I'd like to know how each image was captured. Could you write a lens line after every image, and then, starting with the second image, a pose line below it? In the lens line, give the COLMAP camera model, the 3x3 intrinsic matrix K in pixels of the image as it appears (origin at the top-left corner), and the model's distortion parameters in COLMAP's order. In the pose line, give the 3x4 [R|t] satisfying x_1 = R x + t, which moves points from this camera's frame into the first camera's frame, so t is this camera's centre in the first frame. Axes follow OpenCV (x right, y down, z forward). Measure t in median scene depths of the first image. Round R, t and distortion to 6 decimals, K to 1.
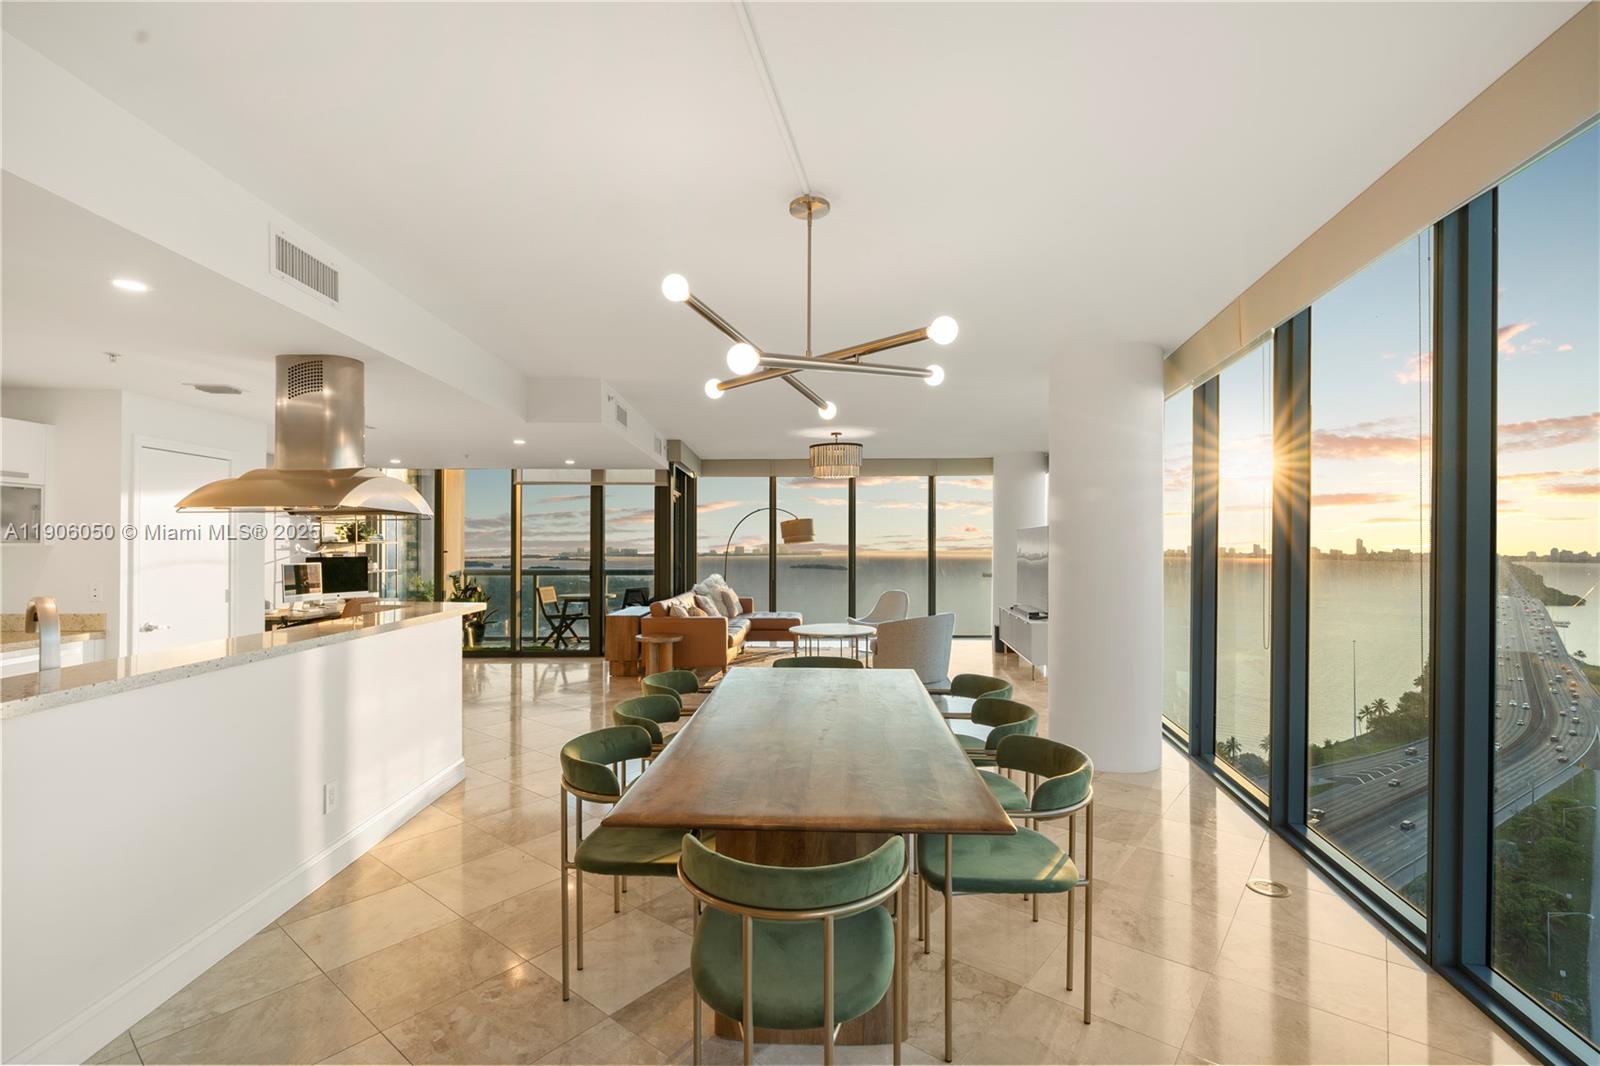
lens RADIAL K [[757.5, 0, 792.5], [0, 757.5, 534.0], [0, 0, 1]] dist [-0.011161, 0.000664]
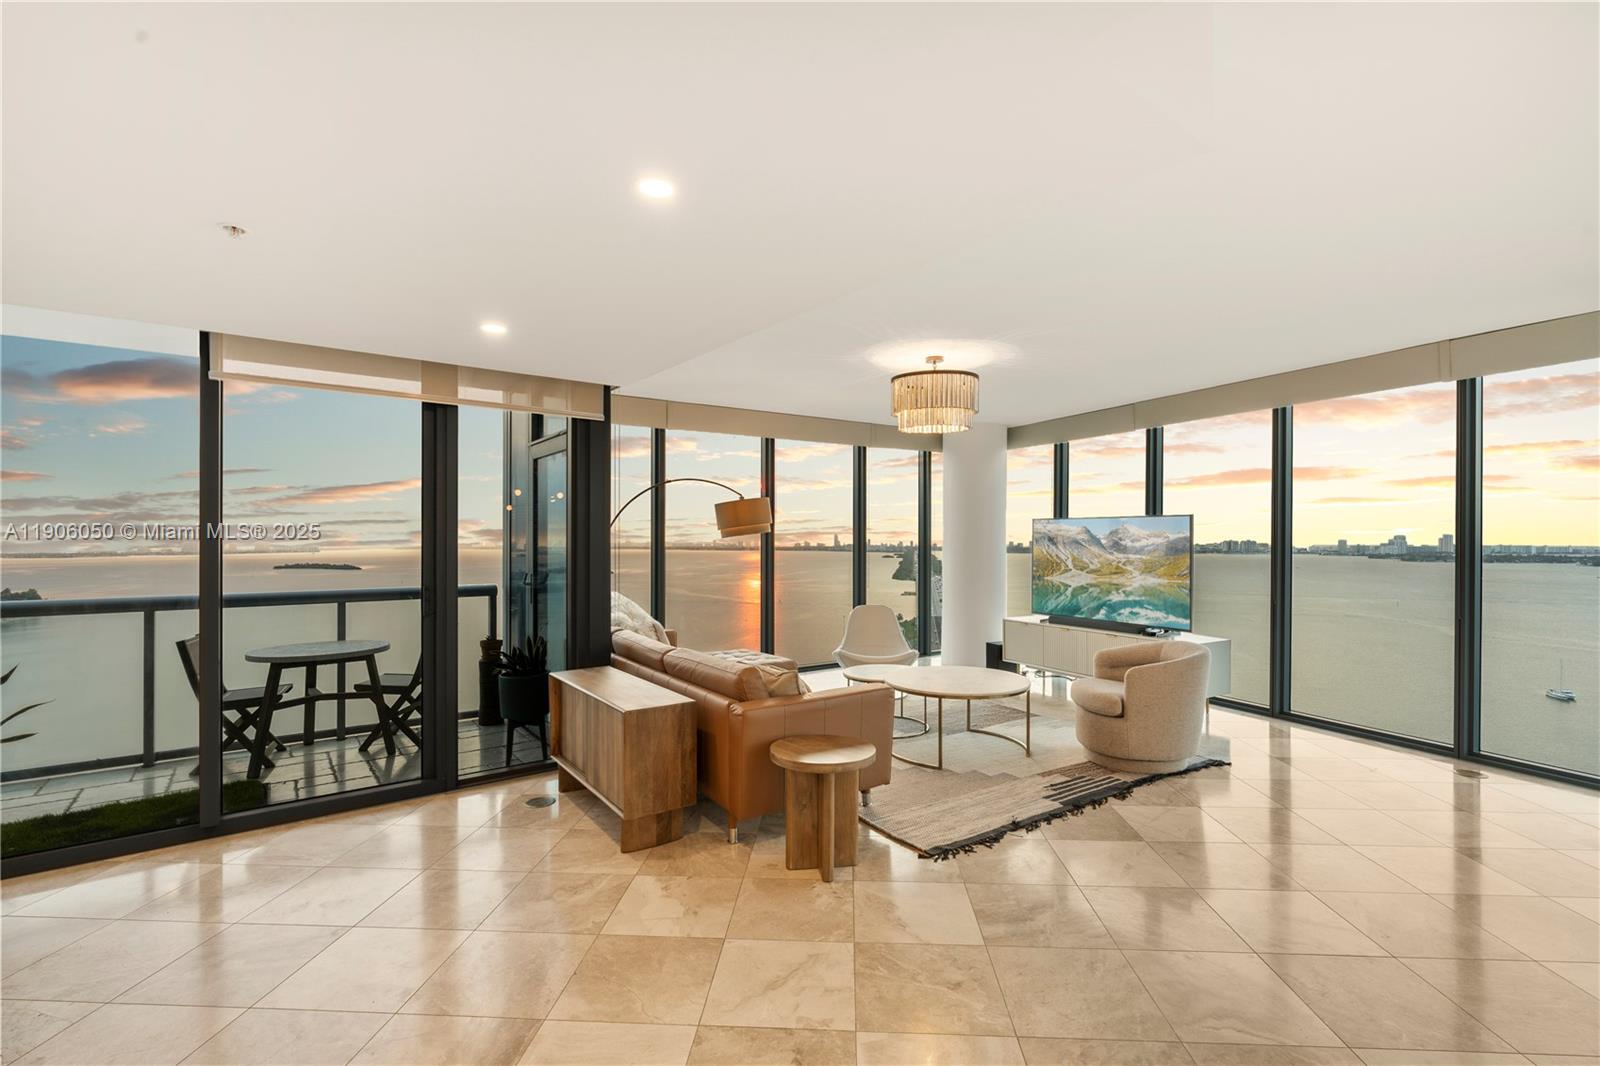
lens RADIAL K [[696.1, 0, 792.2], [0, 696.1, 547.9], [0, 0, 1]] dist [-0.001654, -0.000202]
pose [[0.802750, 0.002318, 0.596311, -0.331451], [-0.003755, 0.999992, 0.001167, 0.019665], [-0.596304, -0.003176, 0.802753, 0.546956]]
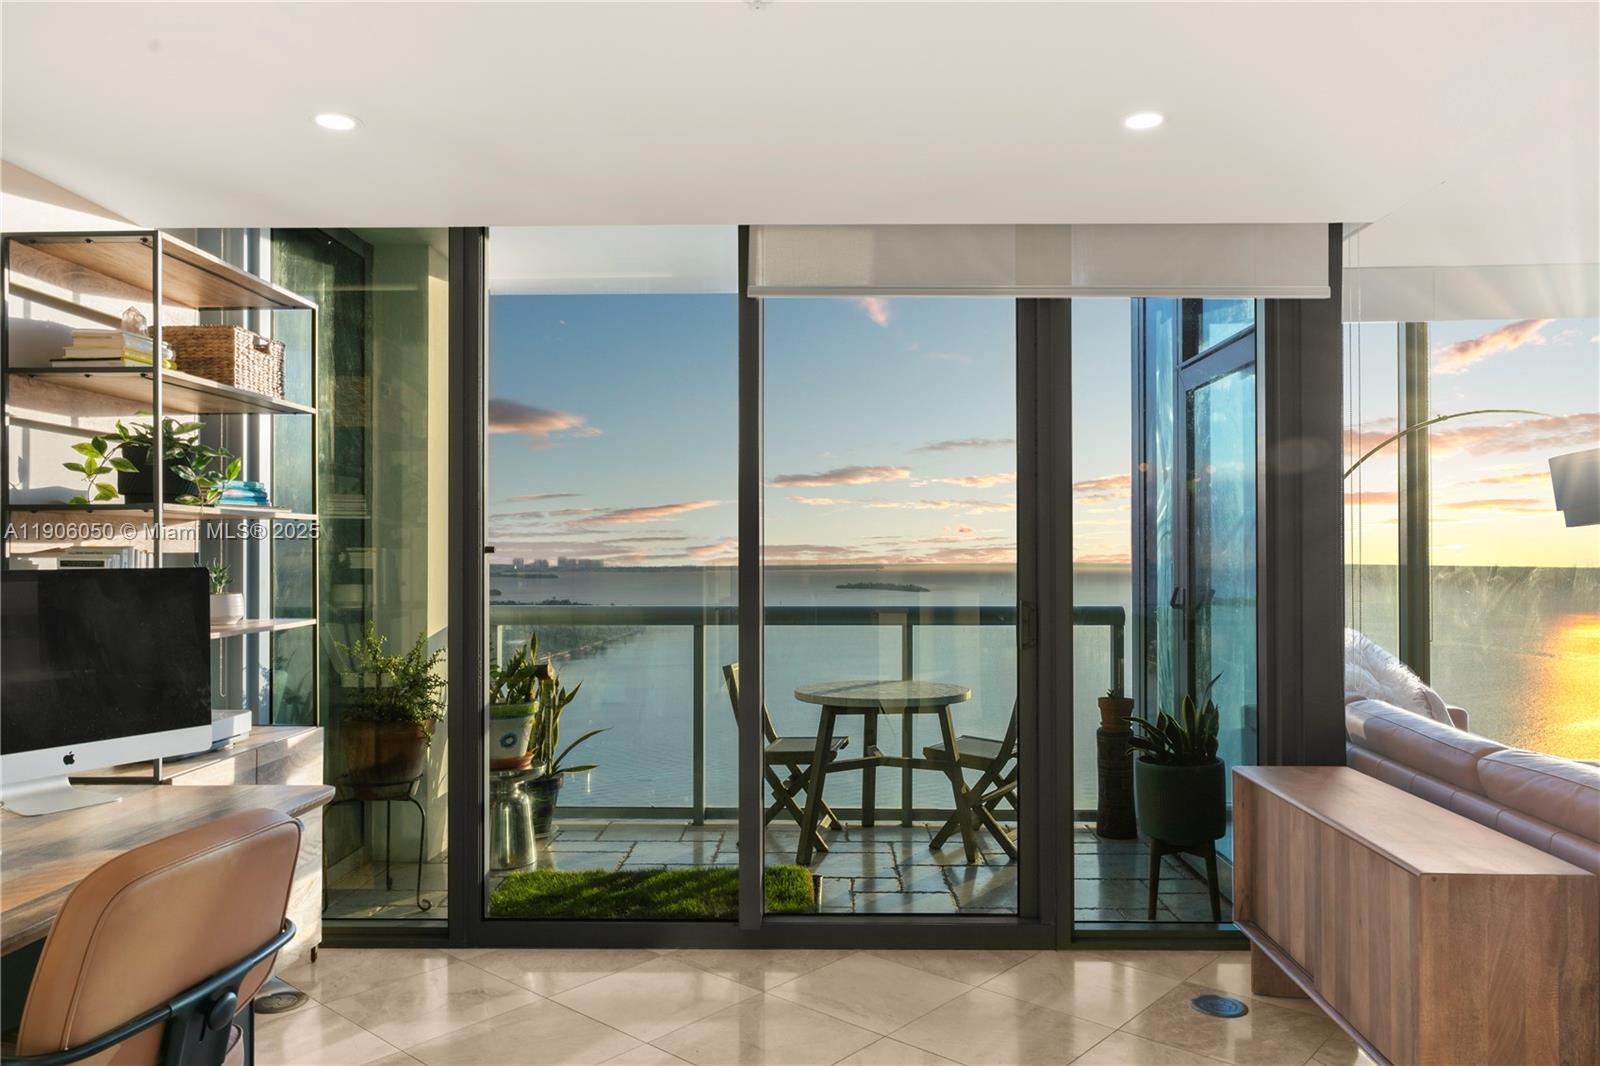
lens RADIAL K [[1142.1, 0, 800.0], [0, 1142.1, 533.0], [0, 0, 1]] dist [0.034646, 0.000228]
pose [[0.999549, 0.003615, -0.029797, -0.329387], [-0.004053, 0.999884, -0.014652, 0.024539], [0.029740, 0.014766, 0.999449, 0.580895]]
